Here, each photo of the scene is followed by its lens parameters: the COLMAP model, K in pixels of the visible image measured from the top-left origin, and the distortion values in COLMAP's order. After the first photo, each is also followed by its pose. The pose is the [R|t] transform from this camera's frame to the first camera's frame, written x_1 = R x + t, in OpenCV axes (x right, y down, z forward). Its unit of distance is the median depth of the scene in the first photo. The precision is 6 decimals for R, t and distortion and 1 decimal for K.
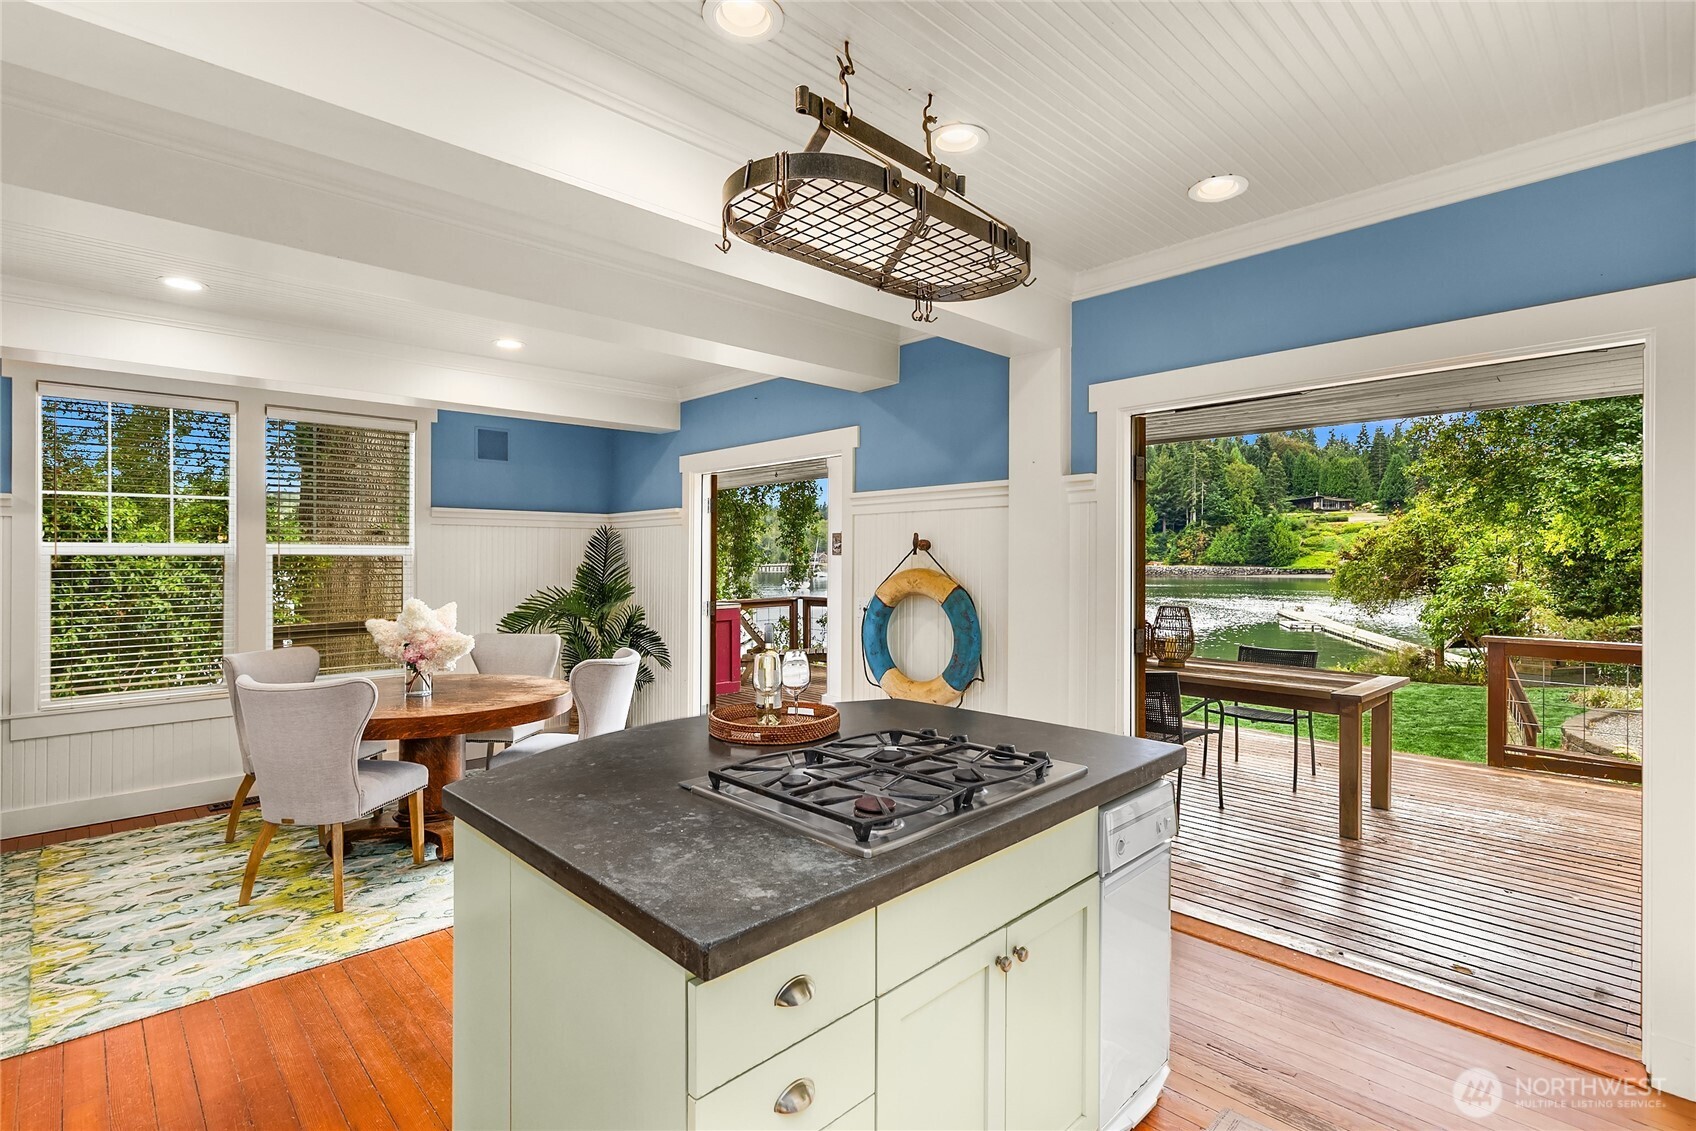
lens RADIAL K [[844.8, 0, 842.2], [0, 844.8, 561.3], [0, 0, 1]] dist [0.000640, -0.000203]
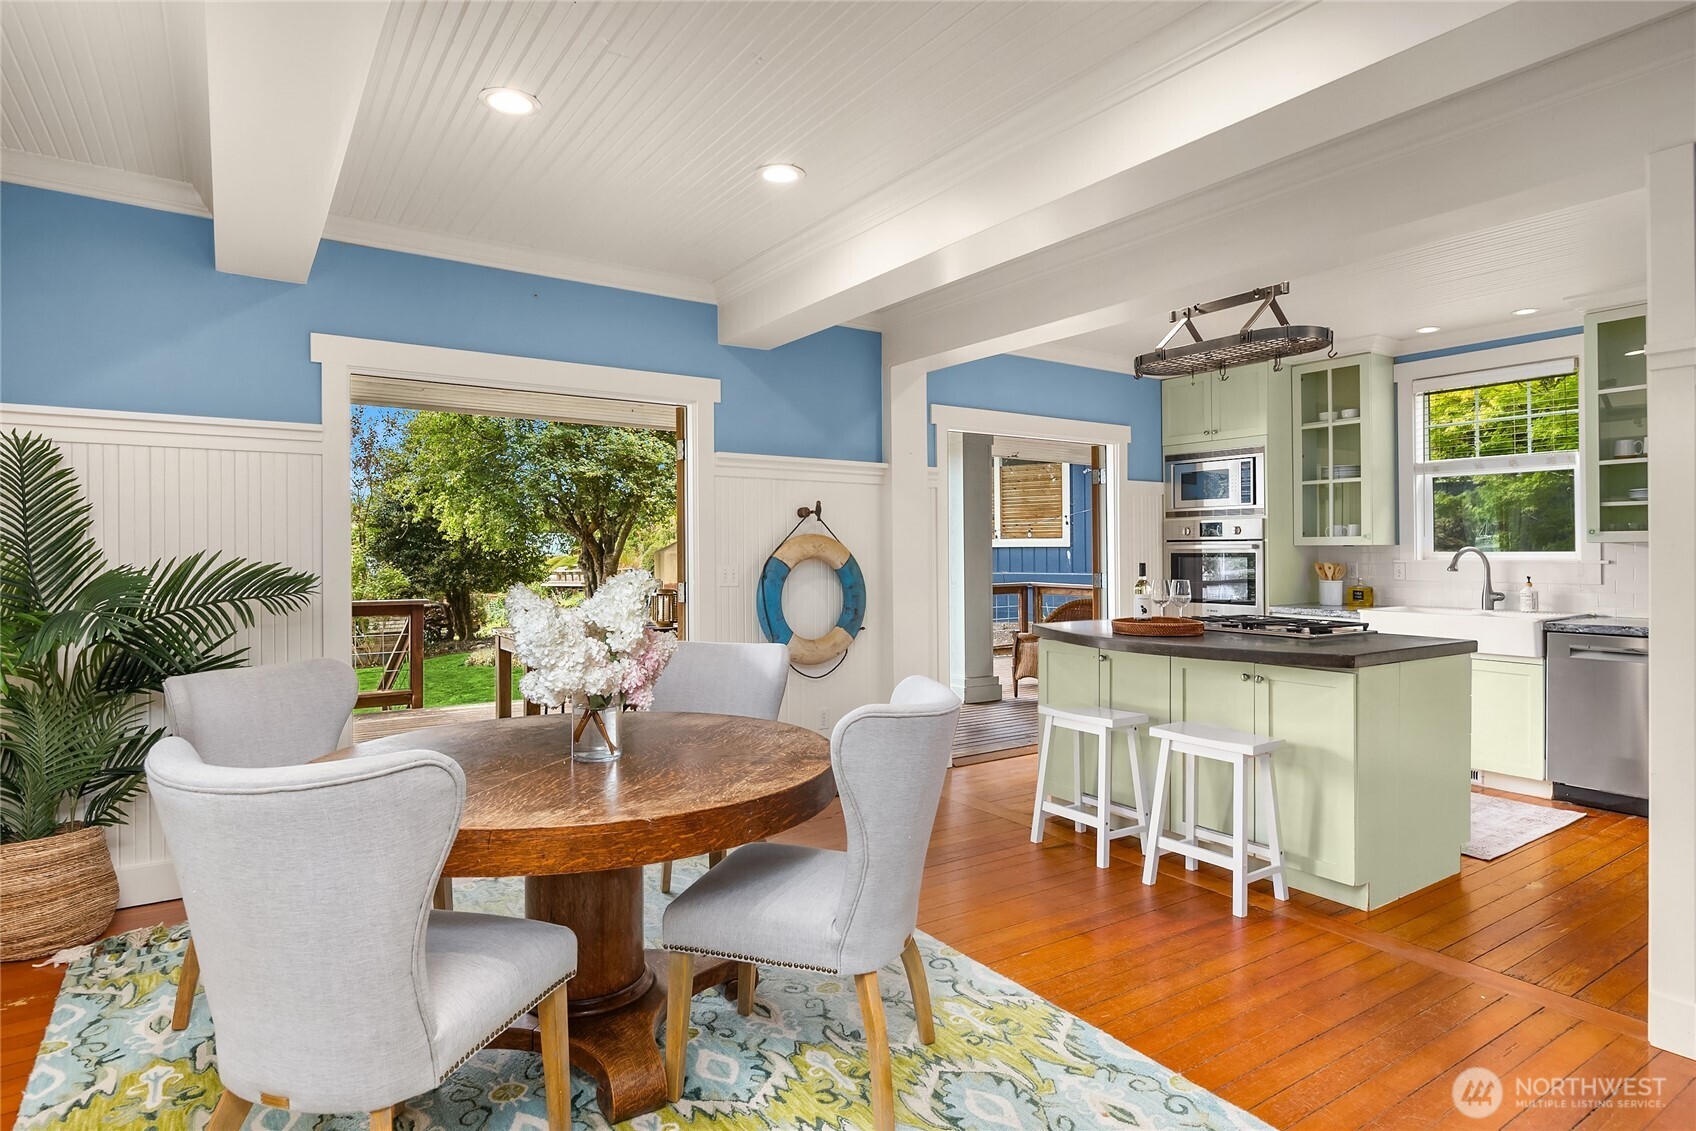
lens RADIAL K [[931.1, 0, 871.6], [0, 931.1, 545.5], [0, 0, 1]] dist [-0.028495, 0.003361]
pose [[0.118192, 0.011114, 0.992929, -1.027098], [0.004255, 0.999923, -0.011698, 0.036020], [-0.992982, 0.005608, 0.118135, 0.755650]]
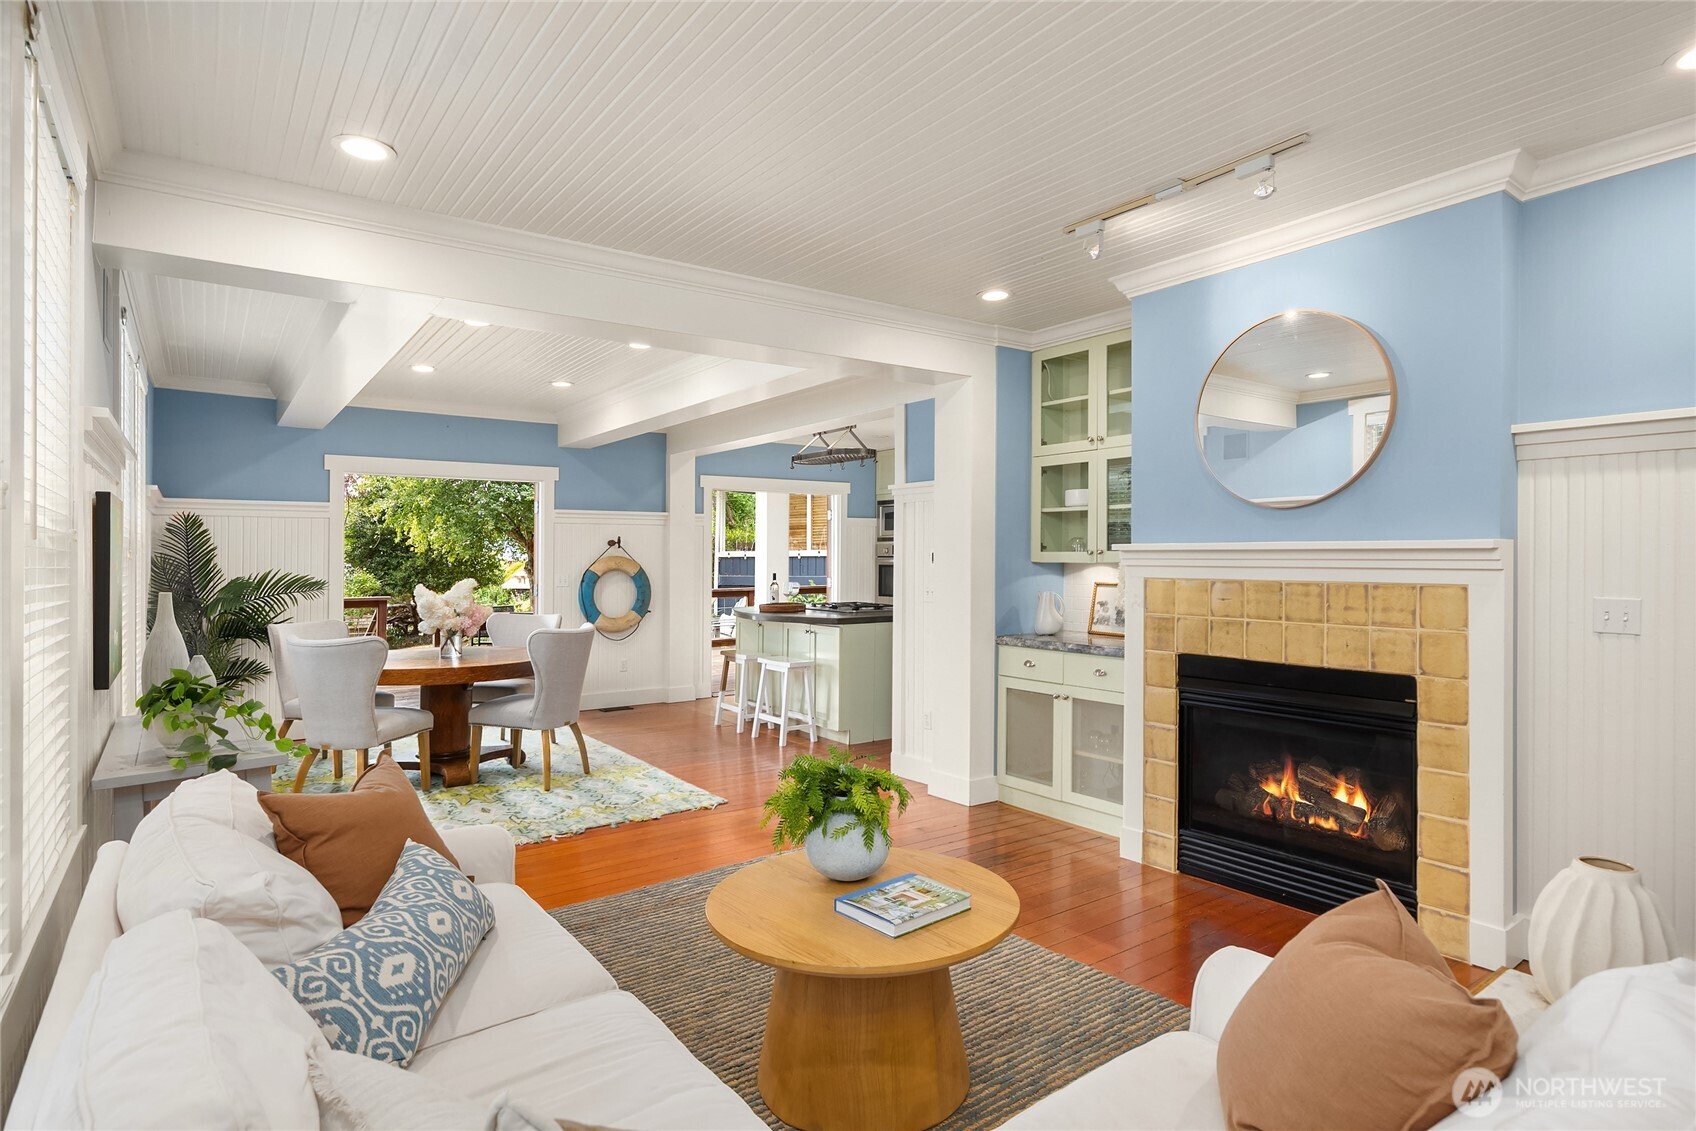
lens RADIAL K [[931.1, 0, 892.4], [0, 931.1, 529.9], [0, 0, 1]] dist [-0.028495, 0.003361]
pose [[0.078385, 0.030436, 0.996458, -1.793008], [0.005869, 0.999502, -0.030990, 0.018278], [-0.996906, 0.008277, 0.078168, 0.235724]]
